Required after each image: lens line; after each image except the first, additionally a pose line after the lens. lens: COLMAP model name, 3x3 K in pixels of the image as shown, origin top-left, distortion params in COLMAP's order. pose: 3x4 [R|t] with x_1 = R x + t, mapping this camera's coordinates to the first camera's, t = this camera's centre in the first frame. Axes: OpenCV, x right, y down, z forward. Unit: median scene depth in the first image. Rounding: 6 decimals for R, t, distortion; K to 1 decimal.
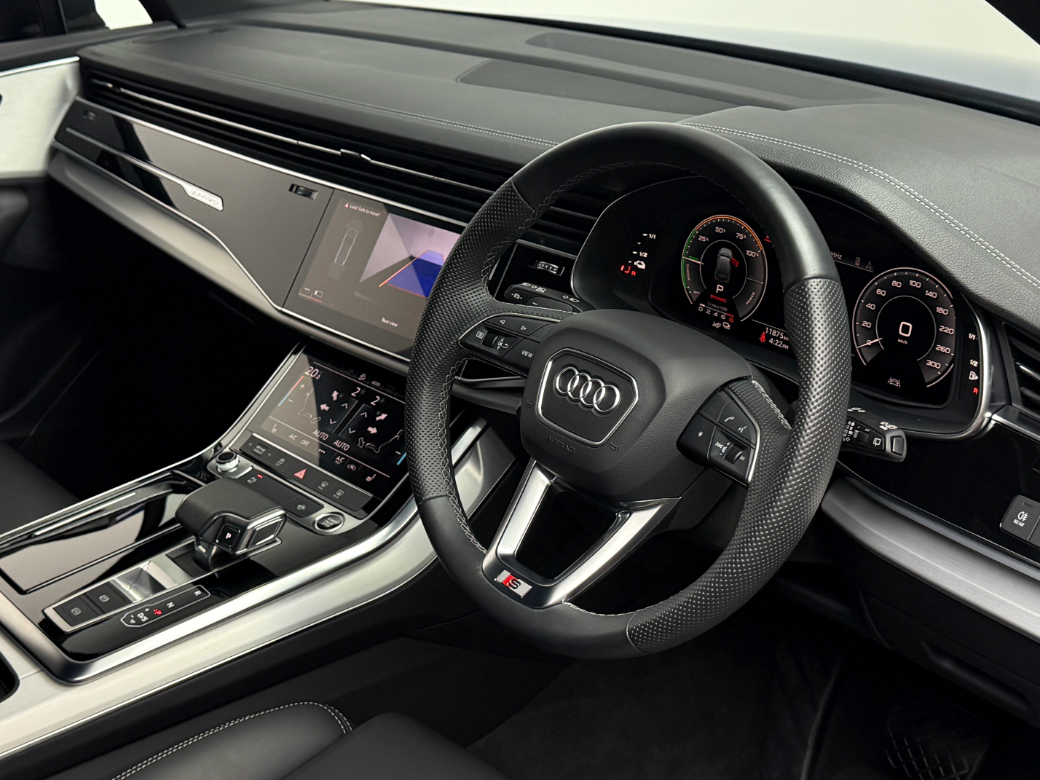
lens RADIAL K [[1419.8, 0, 522.8], [0, 1419.8, 393.0], [0, 0, 1]] dist [0.027668, 0.000000]
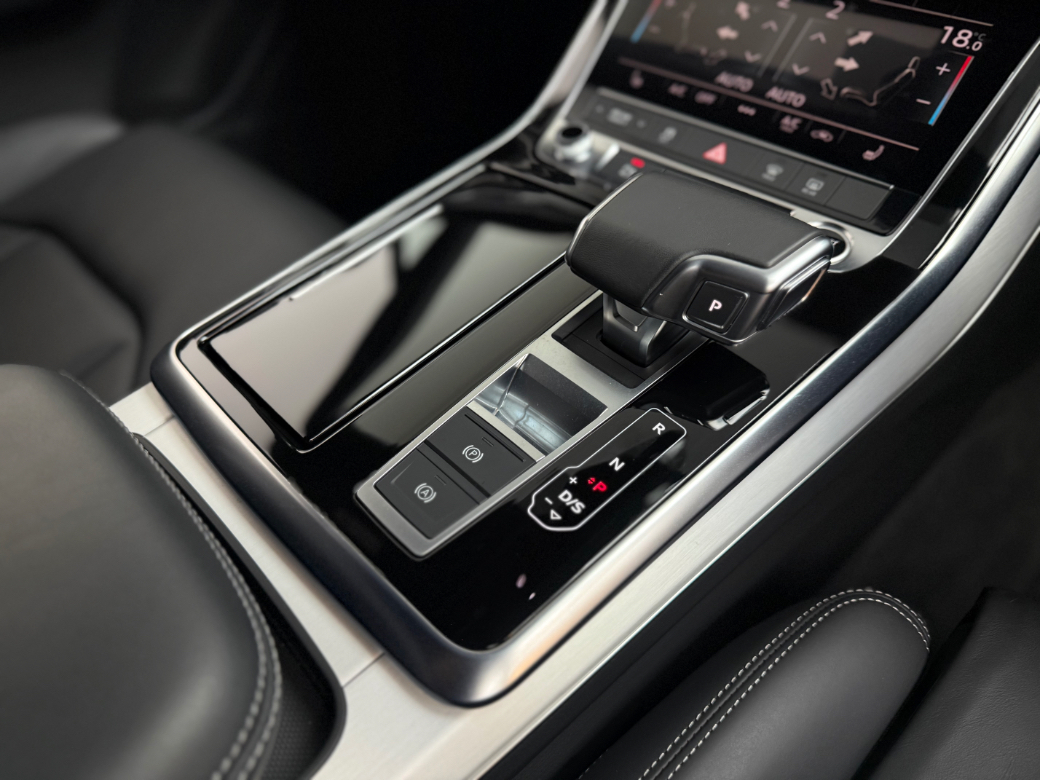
lens RADIAL K [[721.2, 0, 514.2], [0, 721.2, 394.1], [0, 0, 1]] dist [-0.004554, -0.010163]
pose [[0.997557, -0.068965, -0.011131, -0.244229], [0.067949, 0.920917, 0.383791, 0.028565], [-0.016217, -0.383609, 0.923353, 0.691735]]
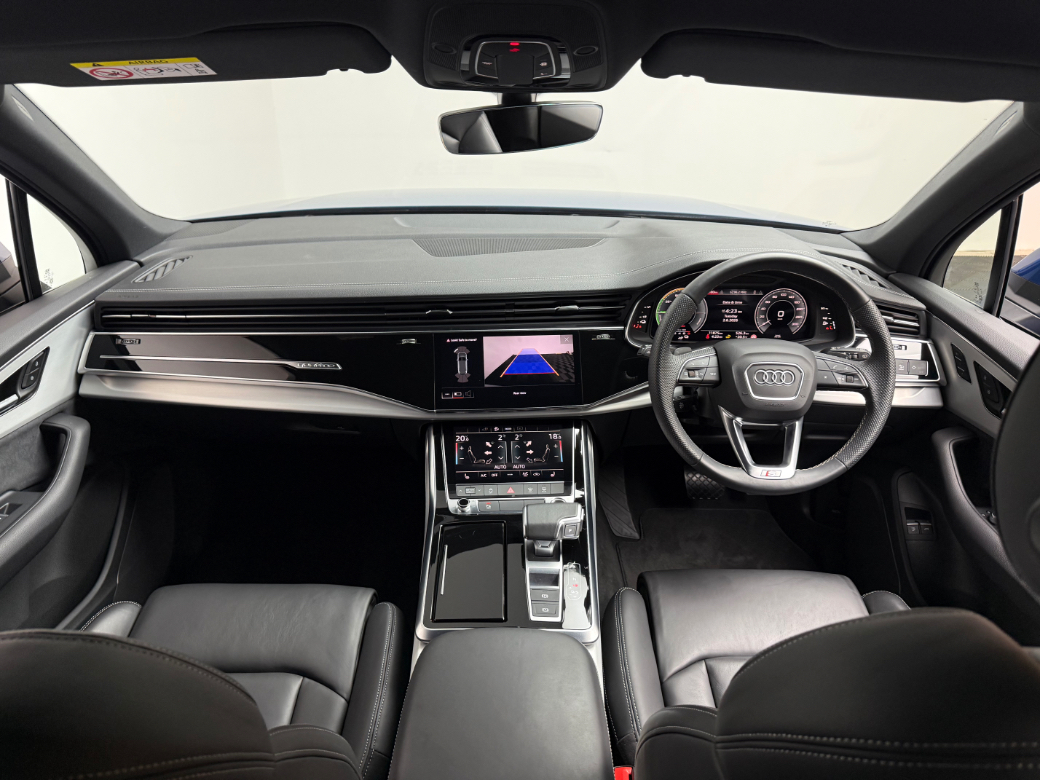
lens RADIAL K [[721.2, 0, 515.8], [0, 721.2, 388.5], [0, 0, 1]] dist [-0.004554, -0.010163]
pose [[0.662630, -0.337012, 0.668838, -0.711475], [0.297663, 0.937982, 0.177727, -0.220547], [-0.687254, 0.081321, 0.721851, 0.339913]]
